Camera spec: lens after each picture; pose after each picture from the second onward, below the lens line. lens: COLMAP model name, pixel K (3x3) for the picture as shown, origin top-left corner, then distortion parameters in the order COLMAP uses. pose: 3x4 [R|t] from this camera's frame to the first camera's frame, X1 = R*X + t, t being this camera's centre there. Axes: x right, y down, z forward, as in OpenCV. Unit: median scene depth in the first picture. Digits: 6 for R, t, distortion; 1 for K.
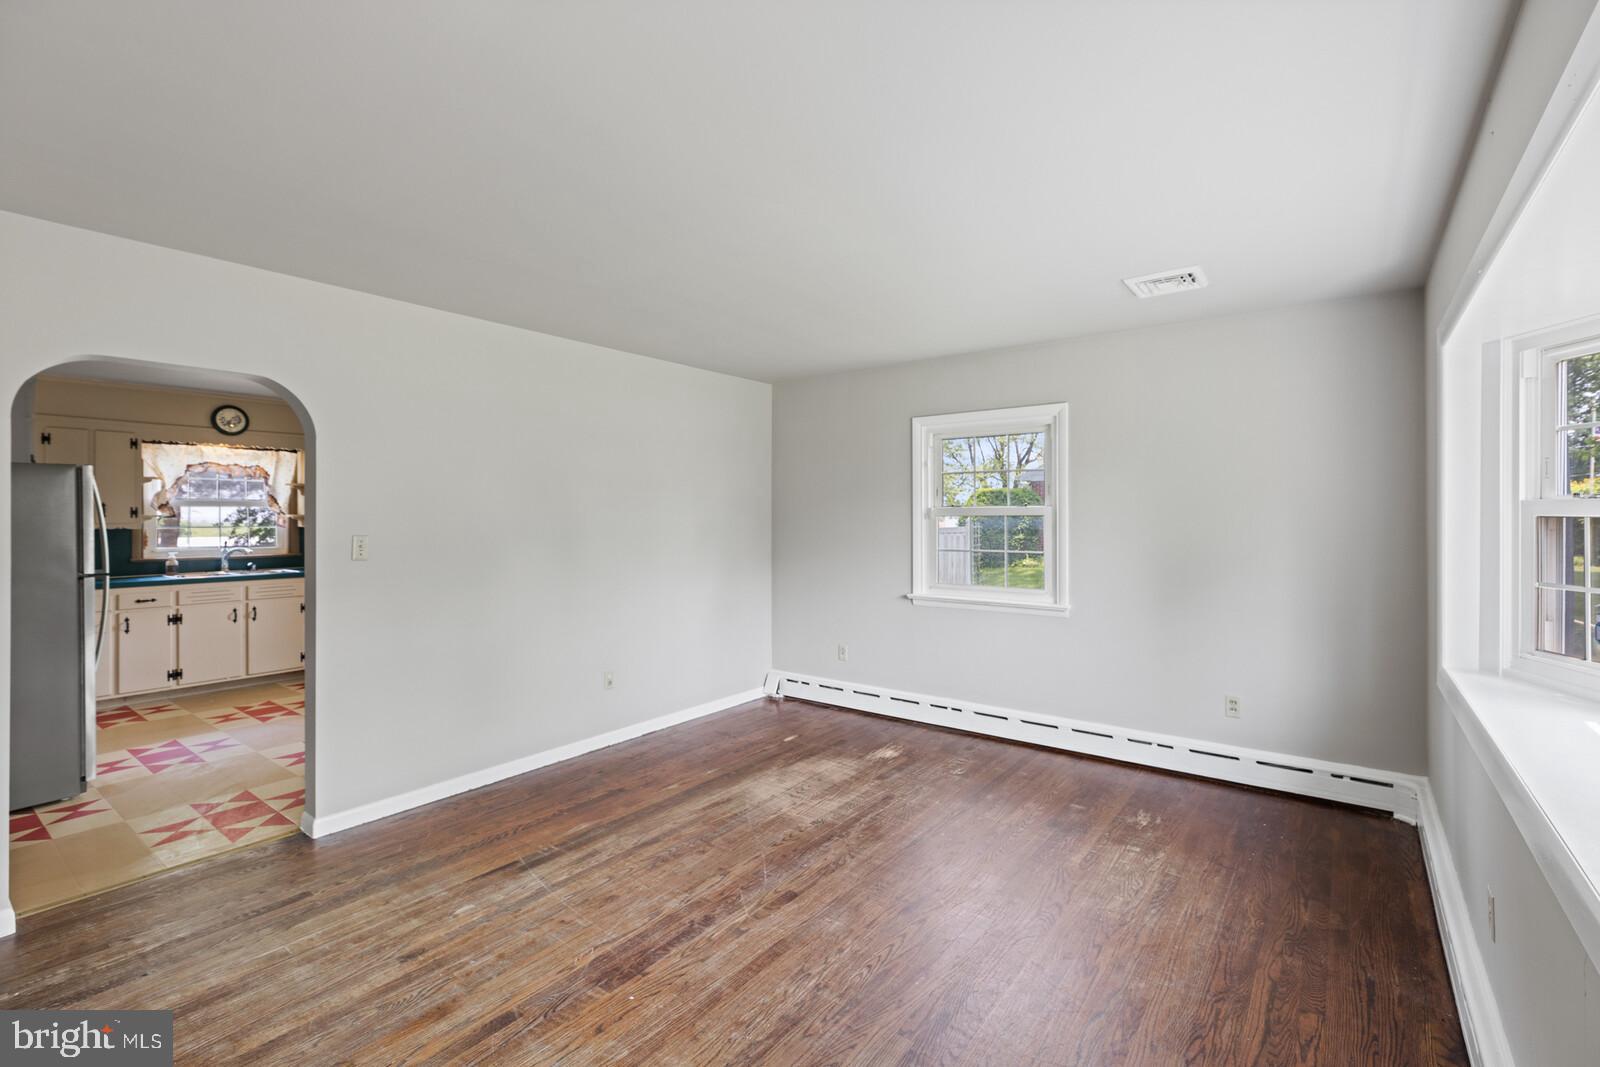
lens RADIAL K [[716.1, 0, 817.1], [0, 716.1, 506.3], [0, 0, 1]] dist [0.004843, 0.000123]
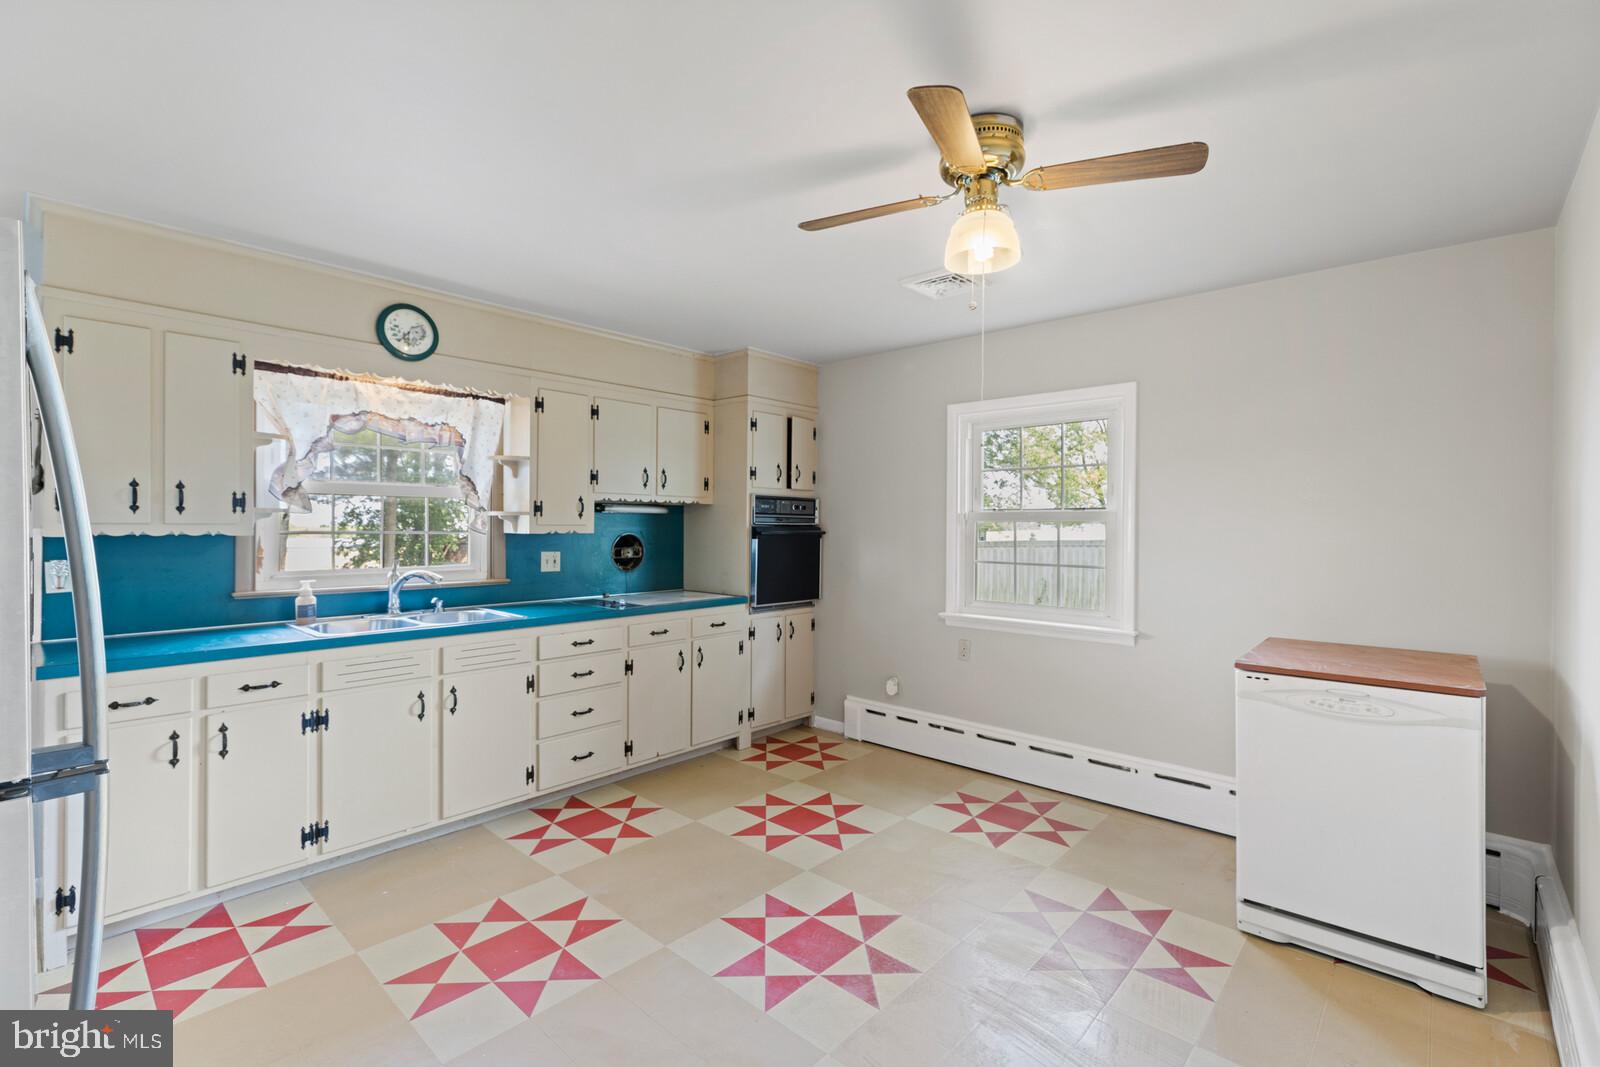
lens RADIAL K [[716.1, 0, 821.5], [0, 716.1, 513.4], [0, 0, 1]] dist [0.004843, 0.000123]
pose [[0.997076, 0.006972, -0.076100, -0.479572], [-0.006962, 0.999976, 0.000399, 0.012609], [0.076100, 0.000132, 0.997100, 0.503359]]
